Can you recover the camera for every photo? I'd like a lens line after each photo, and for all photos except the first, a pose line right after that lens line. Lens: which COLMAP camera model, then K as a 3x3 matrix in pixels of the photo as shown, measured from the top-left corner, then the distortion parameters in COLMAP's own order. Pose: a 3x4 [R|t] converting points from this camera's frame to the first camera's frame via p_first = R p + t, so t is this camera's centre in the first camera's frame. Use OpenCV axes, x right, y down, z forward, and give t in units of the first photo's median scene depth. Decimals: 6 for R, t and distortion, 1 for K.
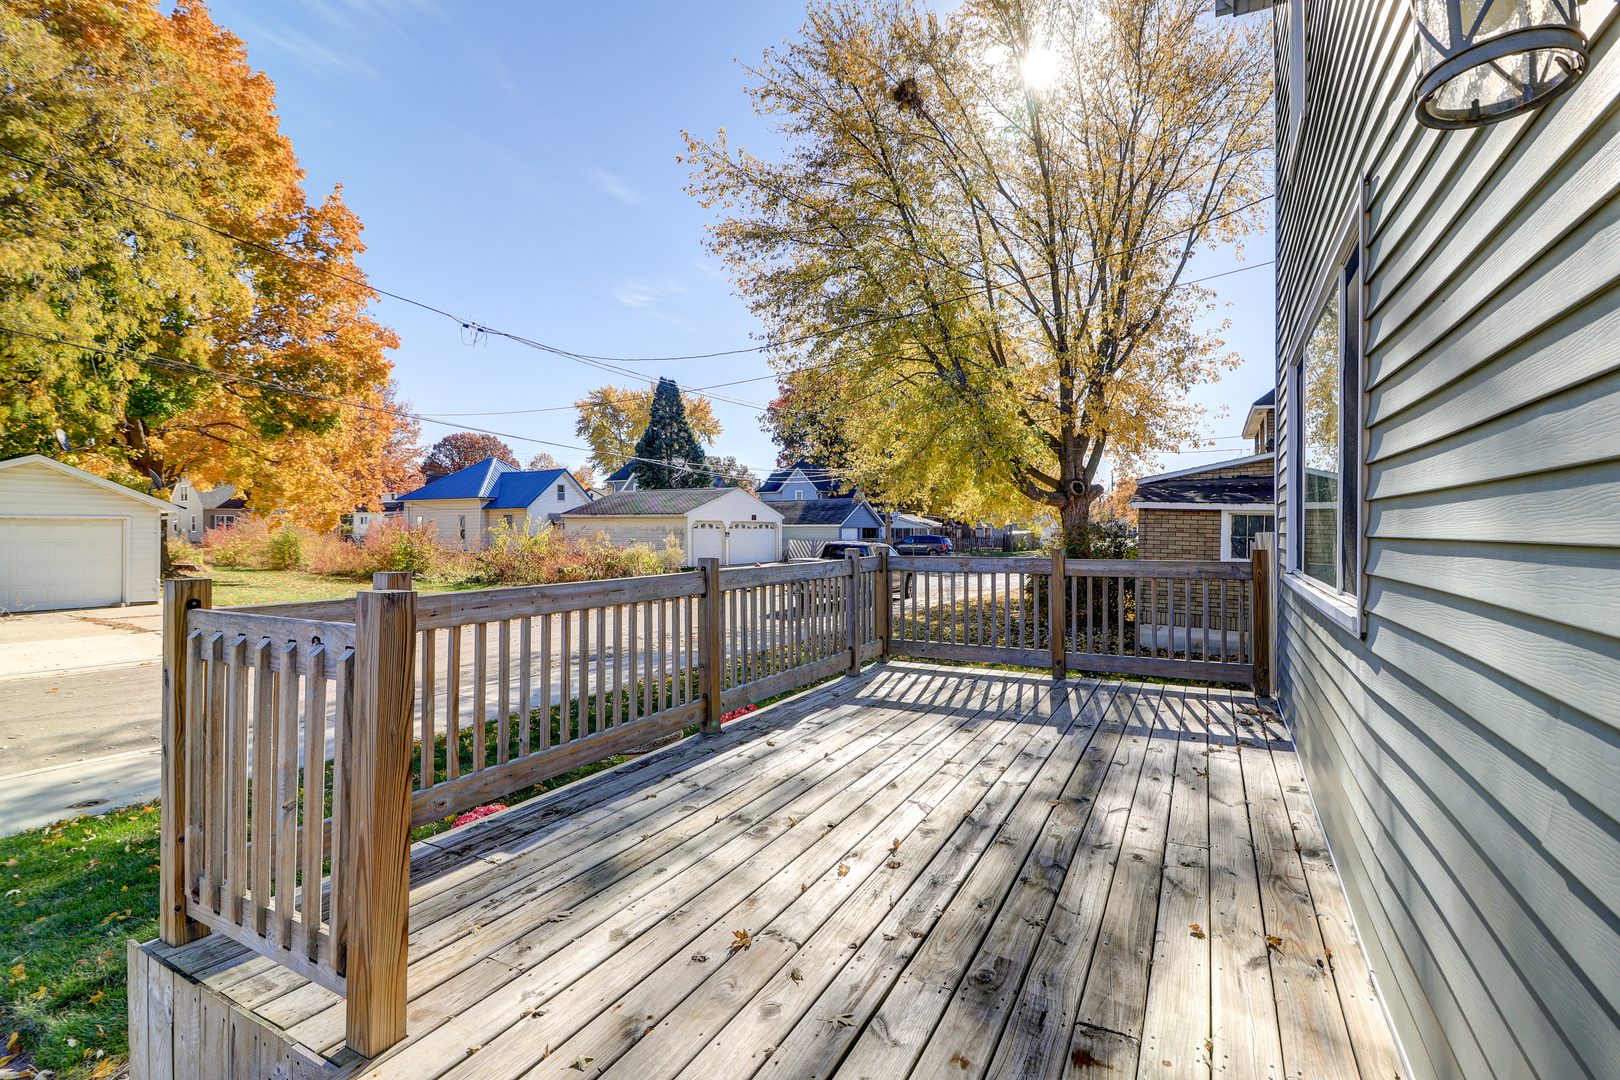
lens RADIAL K [[758.3, 0, 803.8], [0, 758.3, 526.3], [0, 0, 1]] dist [-0.007118, -0.002060]
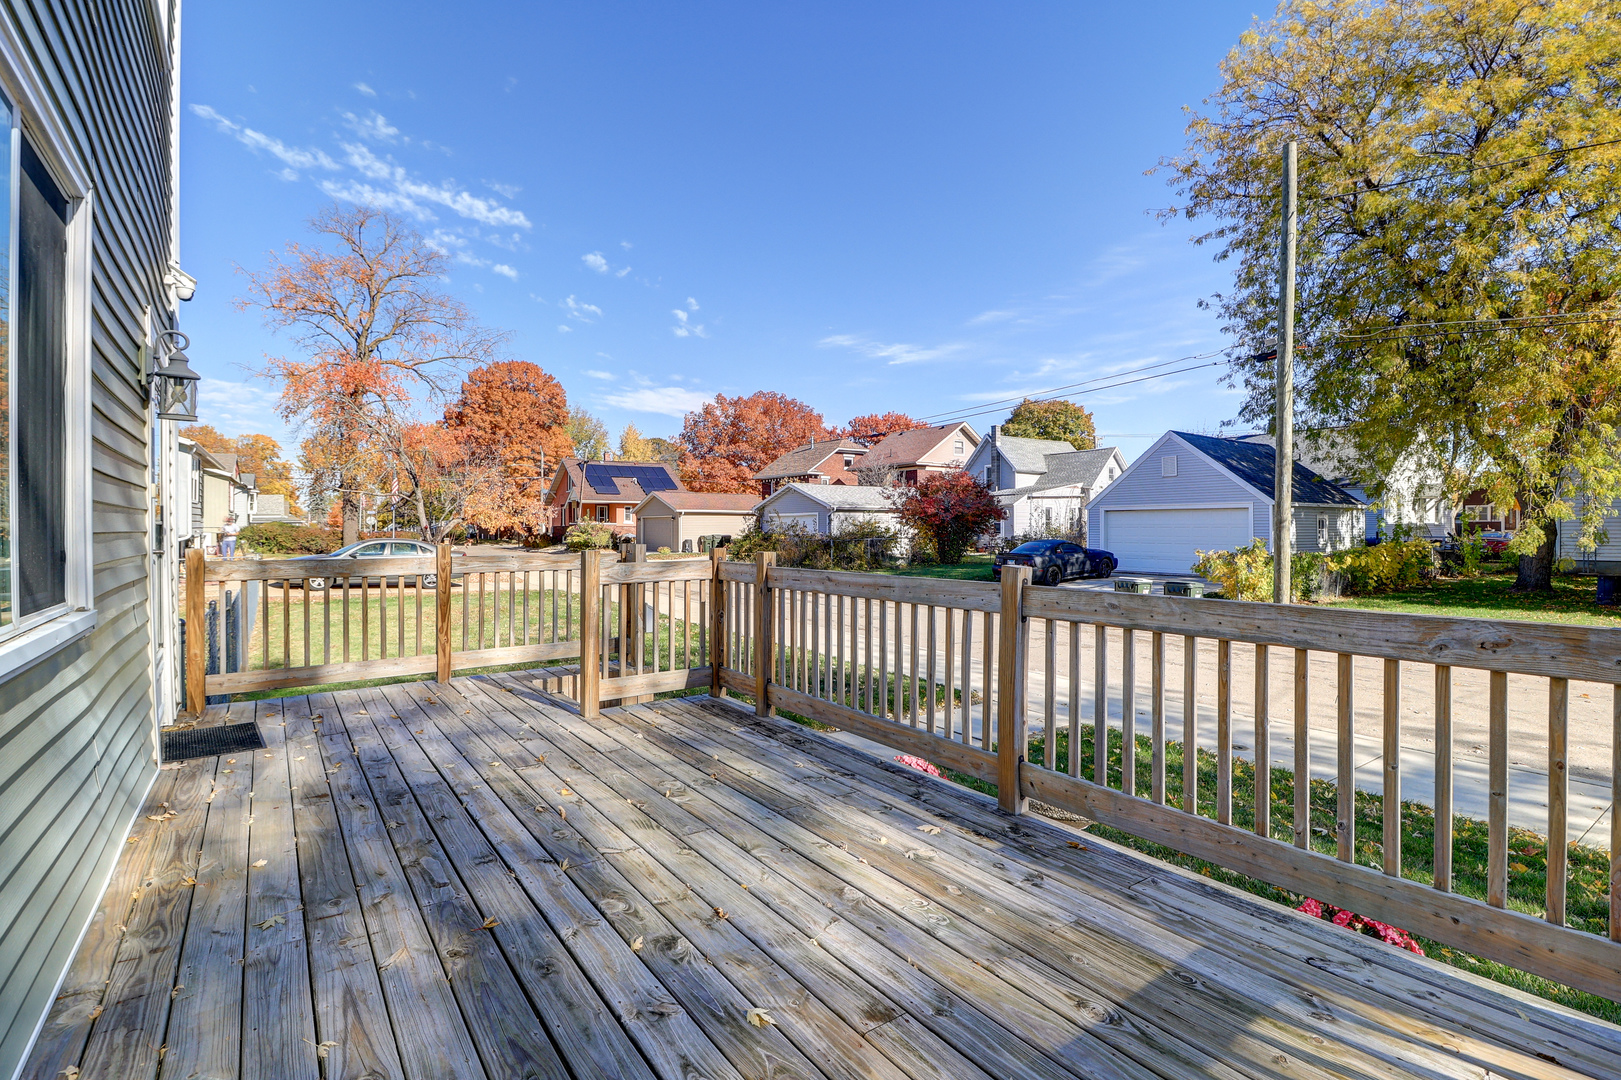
lens RADIAL K [[758.8, 0, 799.4], [0, 758.8, 533.4], [0, 0, 1]] dist [-0.007118, -0.002060]
pose [[-0.451065, 0.010428, -0.892430, 0.830908], [0.005640, 0.999945, 0.008834, 0.009743], [0.892473, -0.001048, -0.451099, 1.598625]]
